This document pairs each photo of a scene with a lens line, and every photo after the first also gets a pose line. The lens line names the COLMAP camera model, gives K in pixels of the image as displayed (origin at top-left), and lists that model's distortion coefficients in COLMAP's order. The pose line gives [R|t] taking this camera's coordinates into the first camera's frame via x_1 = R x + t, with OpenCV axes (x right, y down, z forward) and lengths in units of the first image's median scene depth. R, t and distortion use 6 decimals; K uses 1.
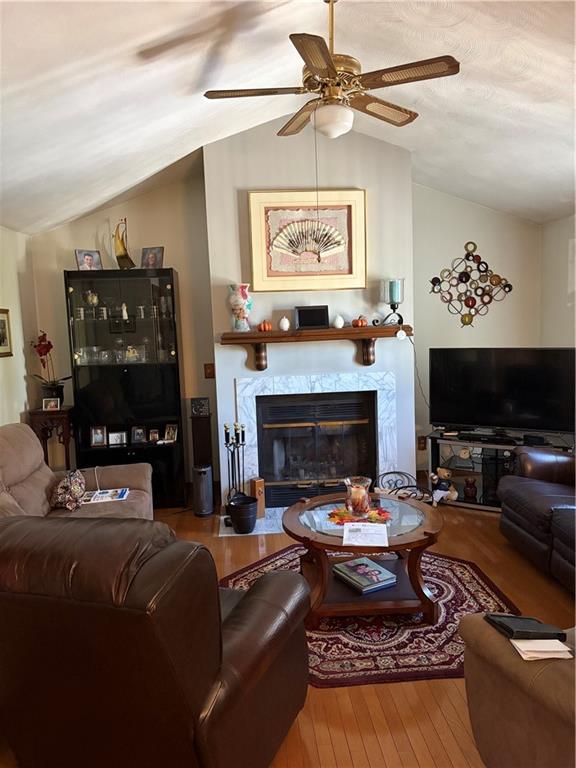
lens RADIAL K [[573.8, 0, 287.2], [0, 573.8, 382.8], [0, 0, 1]] dist [0.003750, 0.001989]
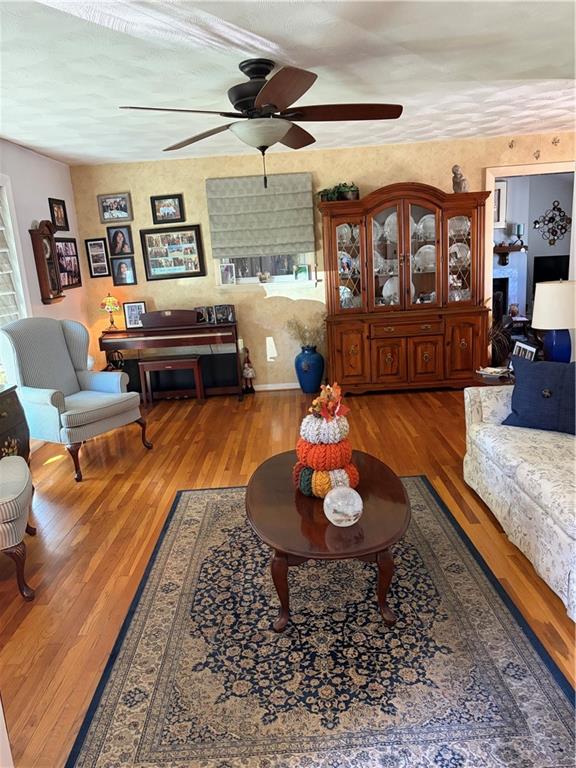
lens RADIAL K [[573.8, 0, 287.0], [0, 573.8, 387.2], [0, 0, 1]] dist [0.003750, 0.001989]
pose [[0.995713, -0.008059, -0.092140, -0.469916], [0.019141, 0.992586, 0.120028, 0.146273], [0.090489, -0.121277, 0.988486, -1.228470]]
